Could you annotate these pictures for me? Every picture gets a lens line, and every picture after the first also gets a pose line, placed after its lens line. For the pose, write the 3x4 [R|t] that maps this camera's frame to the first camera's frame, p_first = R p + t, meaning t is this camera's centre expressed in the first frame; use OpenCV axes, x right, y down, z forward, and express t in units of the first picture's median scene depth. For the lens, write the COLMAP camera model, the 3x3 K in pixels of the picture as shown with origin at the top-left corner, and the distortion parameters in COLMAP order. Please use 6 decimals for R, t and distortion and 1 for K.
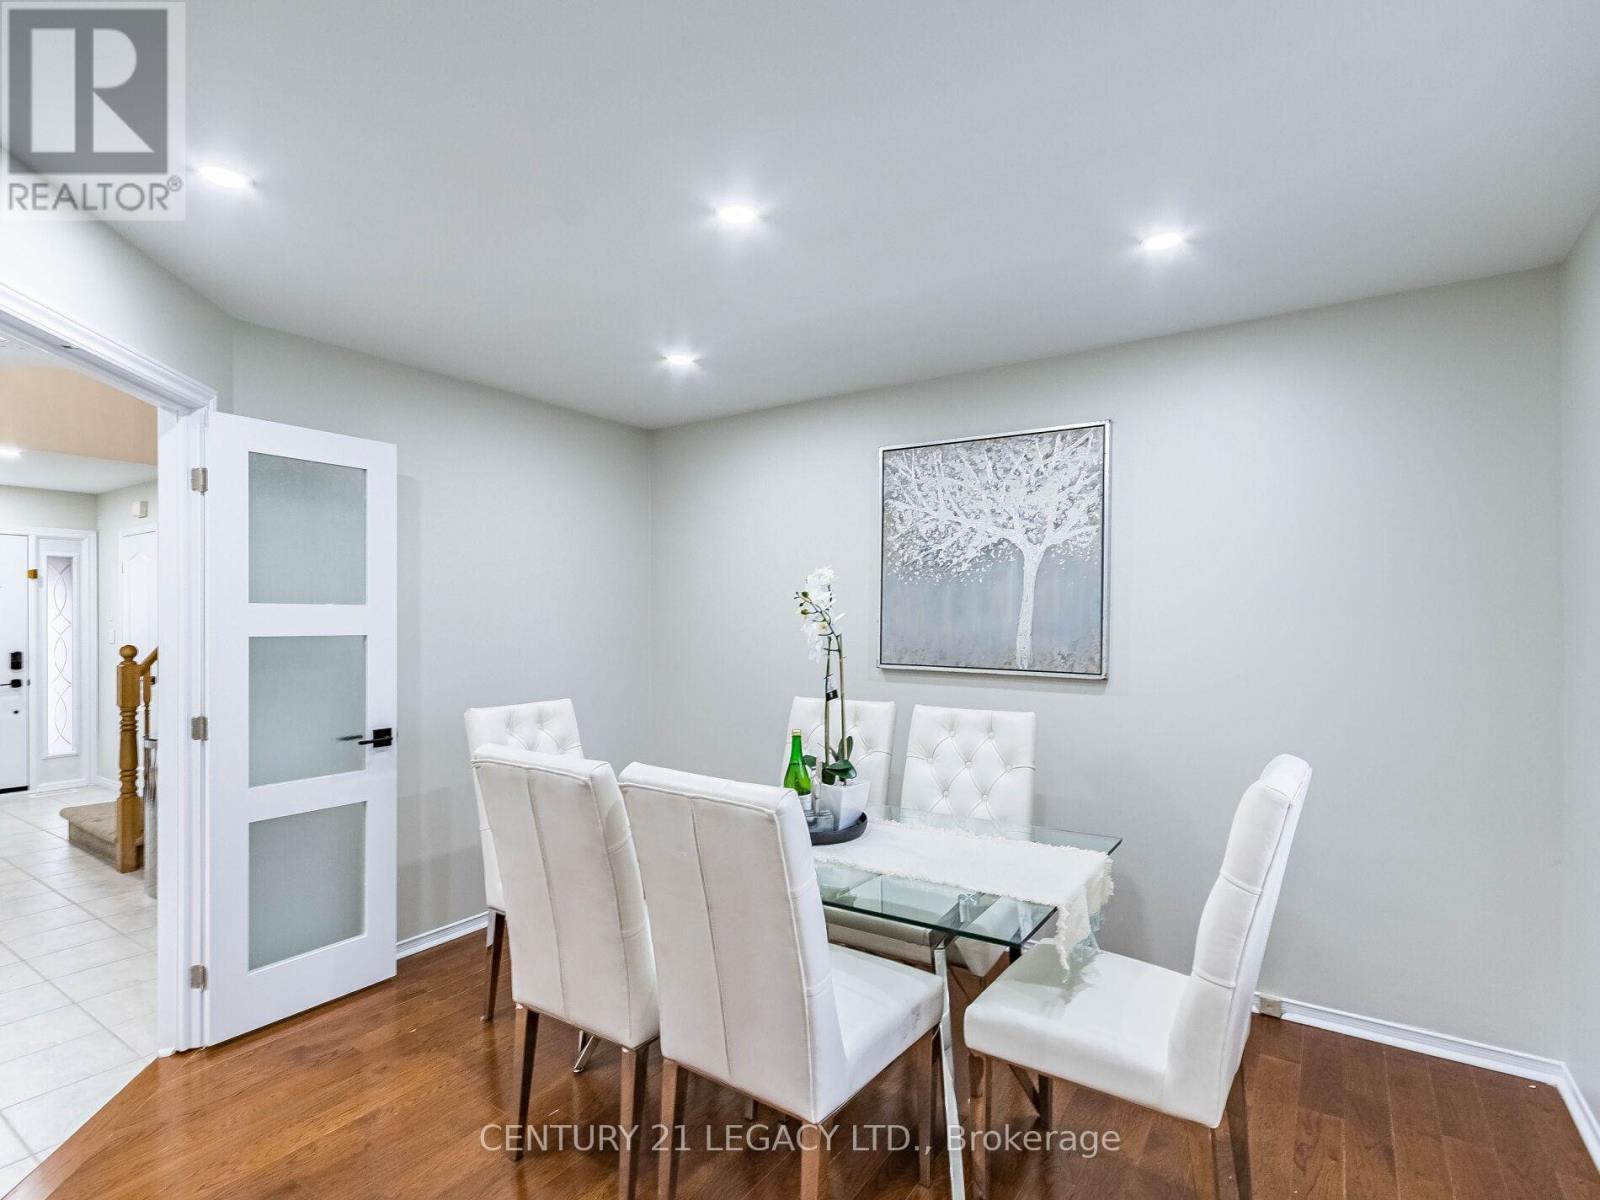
lens RADIAL K [[799.6, 0, 800.0], [0, 799.6, 600.0], [0, 0, 1]] dist [0.001312, 0.002063]
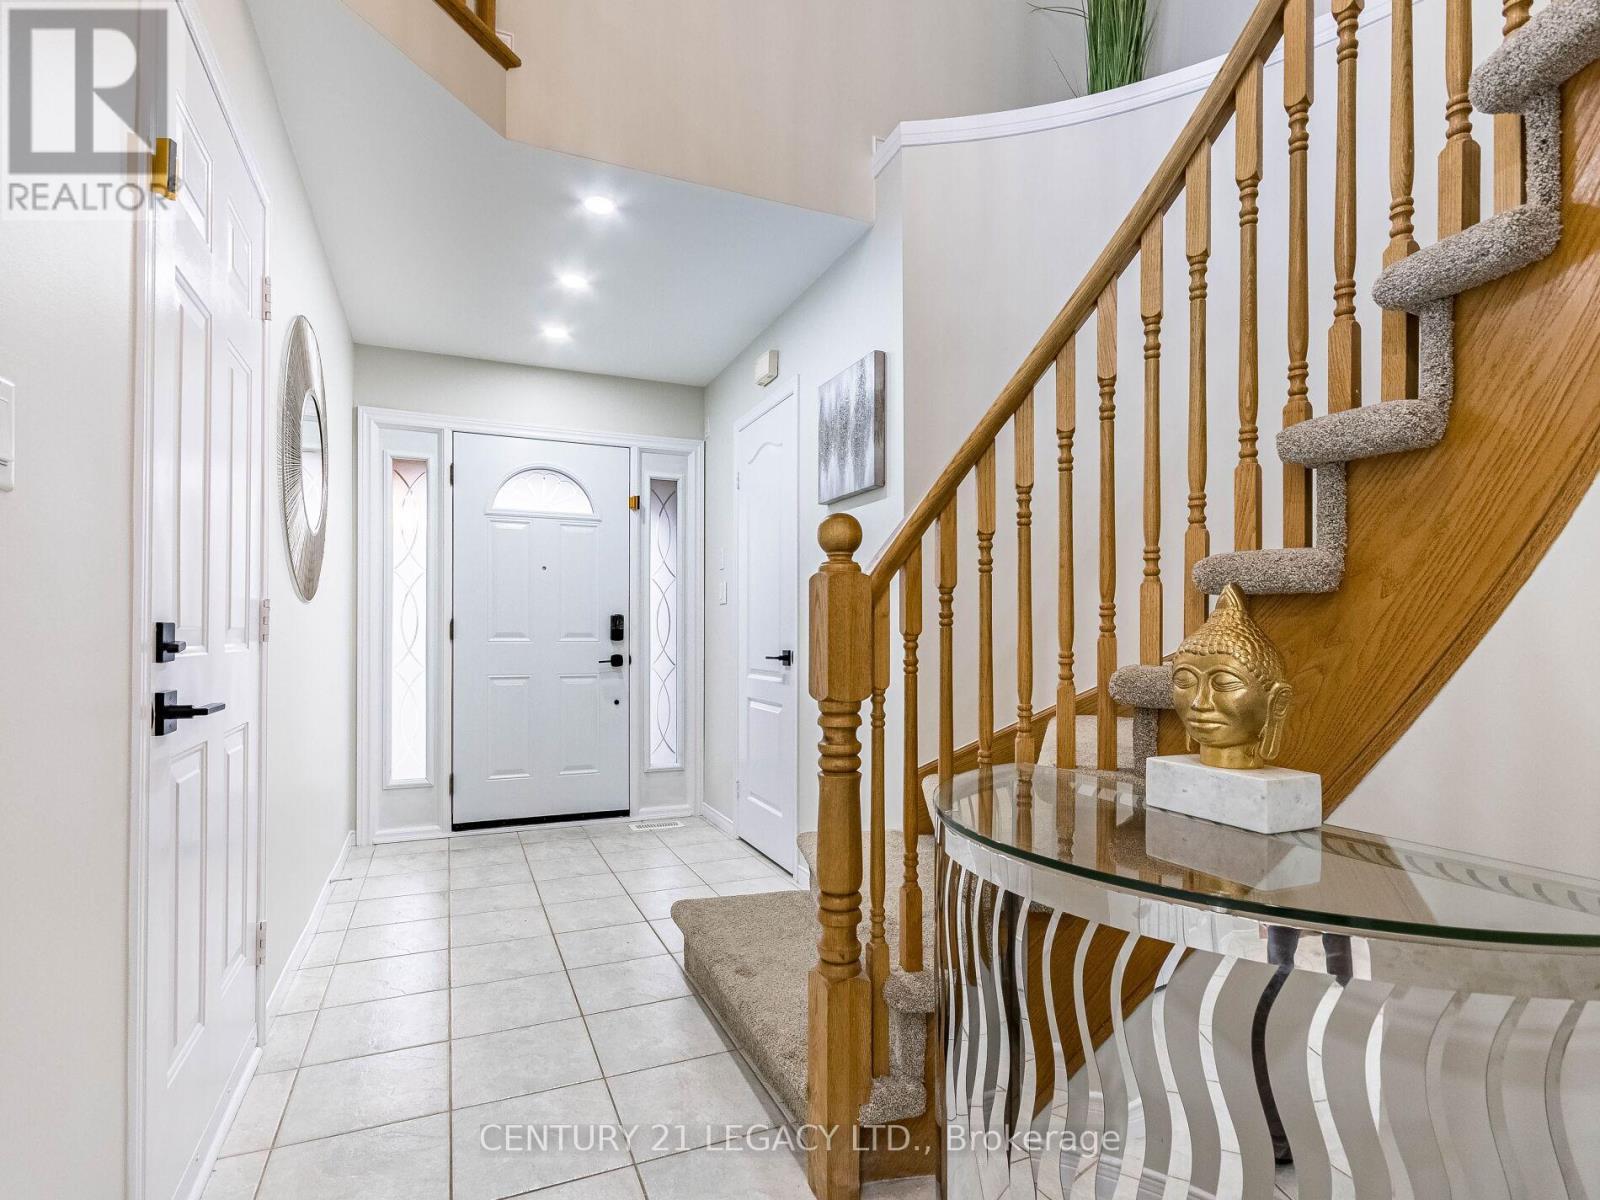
lens RADIAL K [[799.6, 0, 800.0], [0, 799.6, 600.0], [0, 0, 1]] dist [0.001312, 0.002063]
pose [[0.845666, -0.015551, -0.533486, -0.471333], [0.001328, 0.999634, -0.027034, 0.070200], [0.533711, 0.022153, 0.845376, 0.496448]]
